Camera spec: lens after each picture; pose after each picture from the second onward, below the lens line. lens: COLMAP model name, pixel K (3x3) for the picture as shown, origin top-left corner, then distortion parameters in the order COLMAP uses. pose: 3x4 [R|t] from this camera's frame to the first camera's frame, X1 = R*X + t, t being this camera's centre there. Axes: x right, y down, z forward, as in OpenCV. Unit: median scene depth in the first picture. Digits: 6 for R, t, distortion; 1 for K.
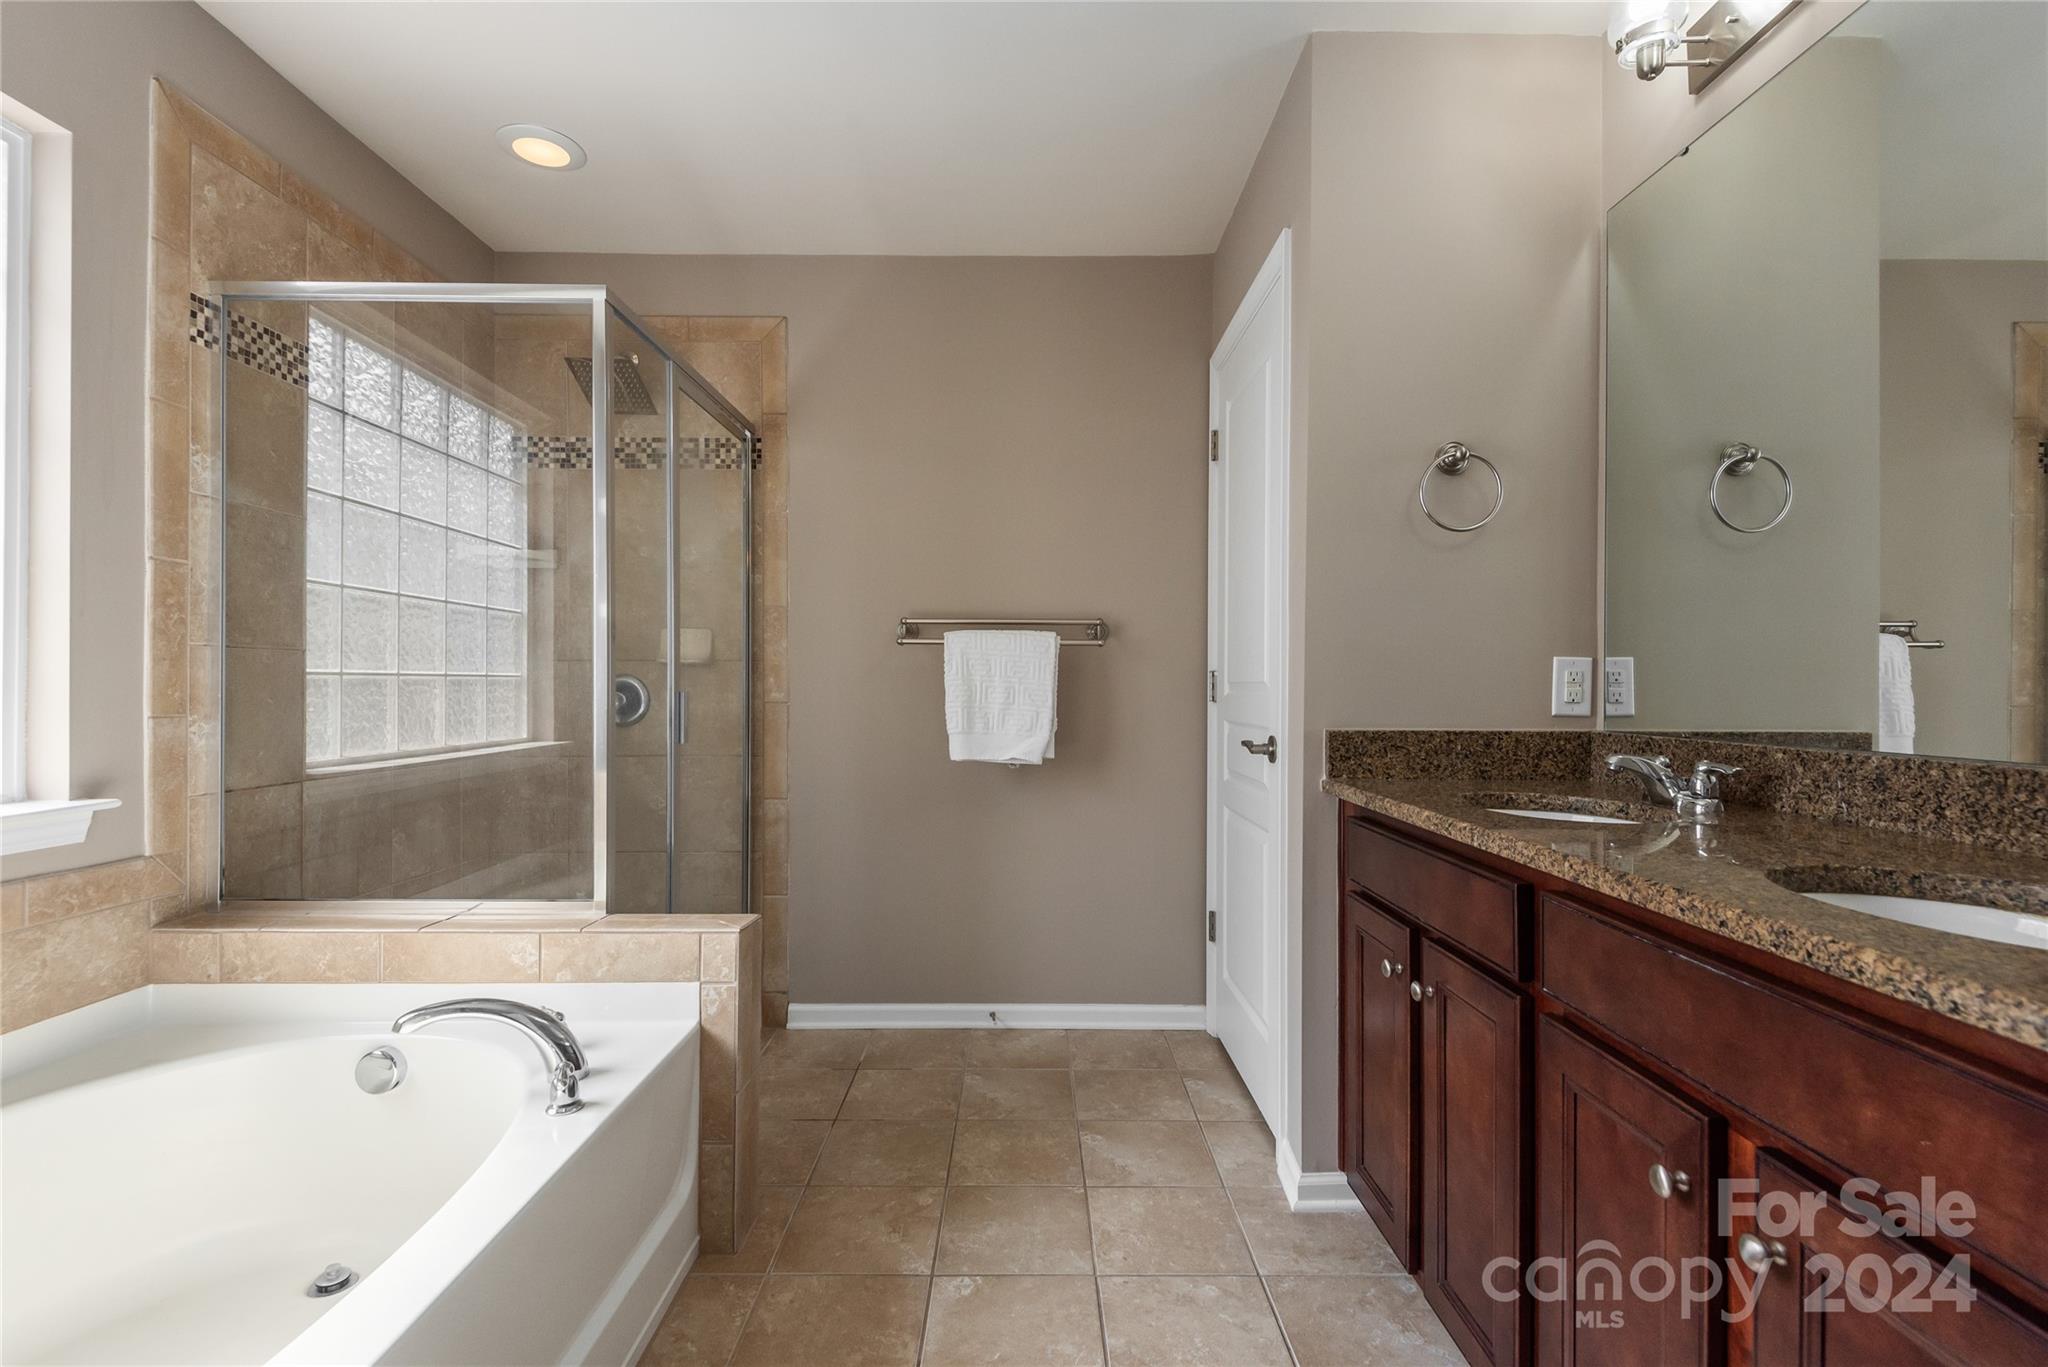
lens RADIAL K [[942.3, 0, 1021.5], [0, 942.3, 682.0], [0, 0, 1]] dist [0.000611, 0.000023]
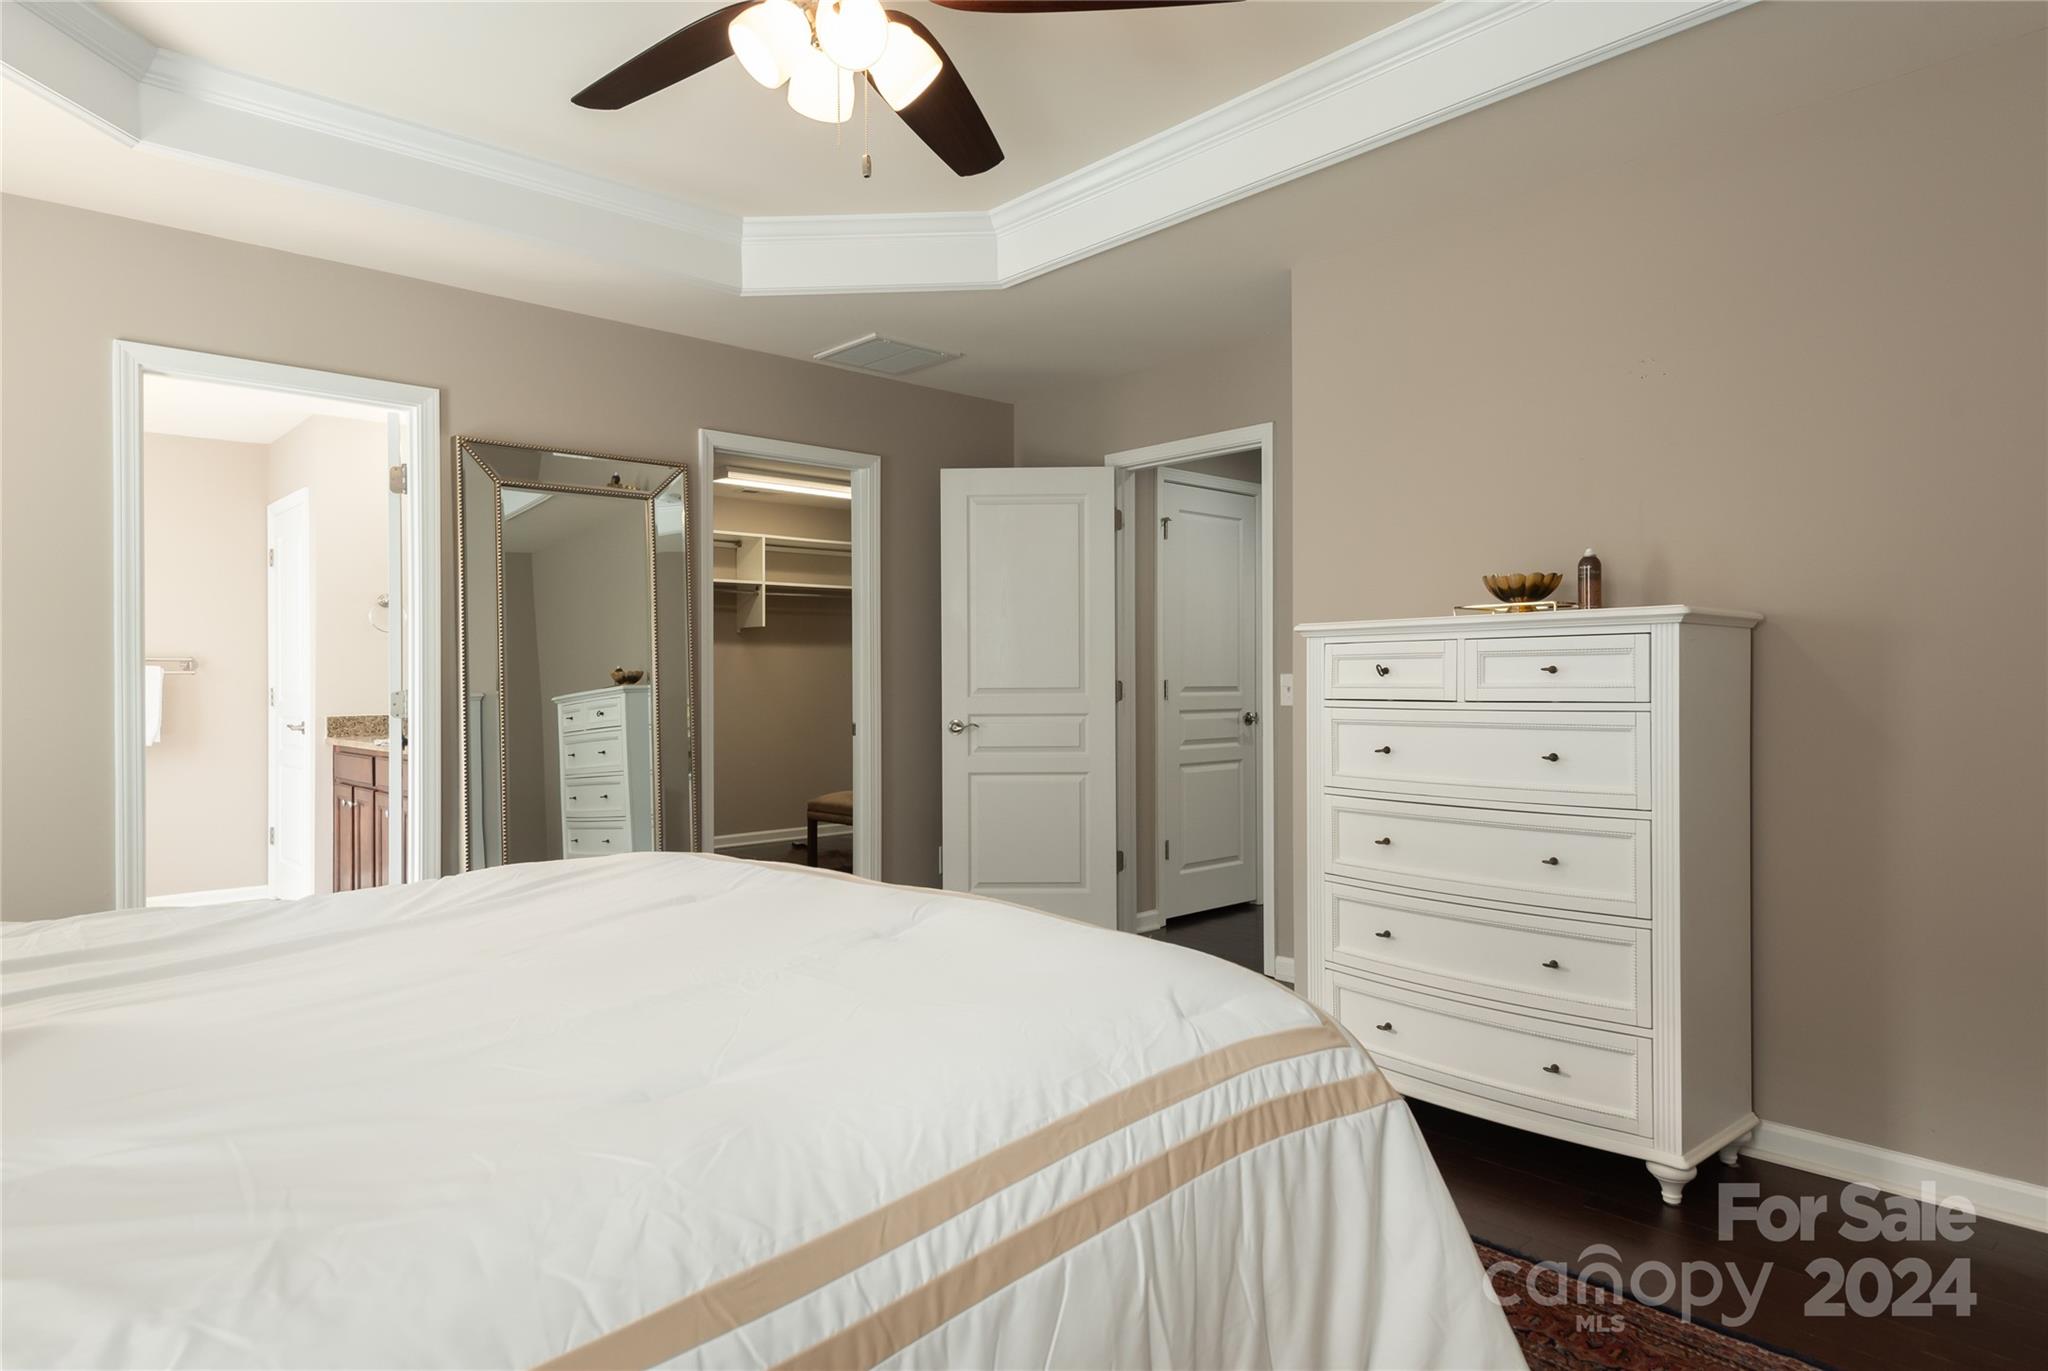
lens RADIAL K [[1160.7, 0, 1016.6], [0, 1160.7, 673.4], [0, 0, 1]] dist [0.033760, -0.008286]
pose [[0.724365, -0.007229, 0.689379, -0.310665], [0.006137, 0.999973, 0.004037, -0.041205], [-0.689390, 0.001307, 0.724389, -1.593941]]
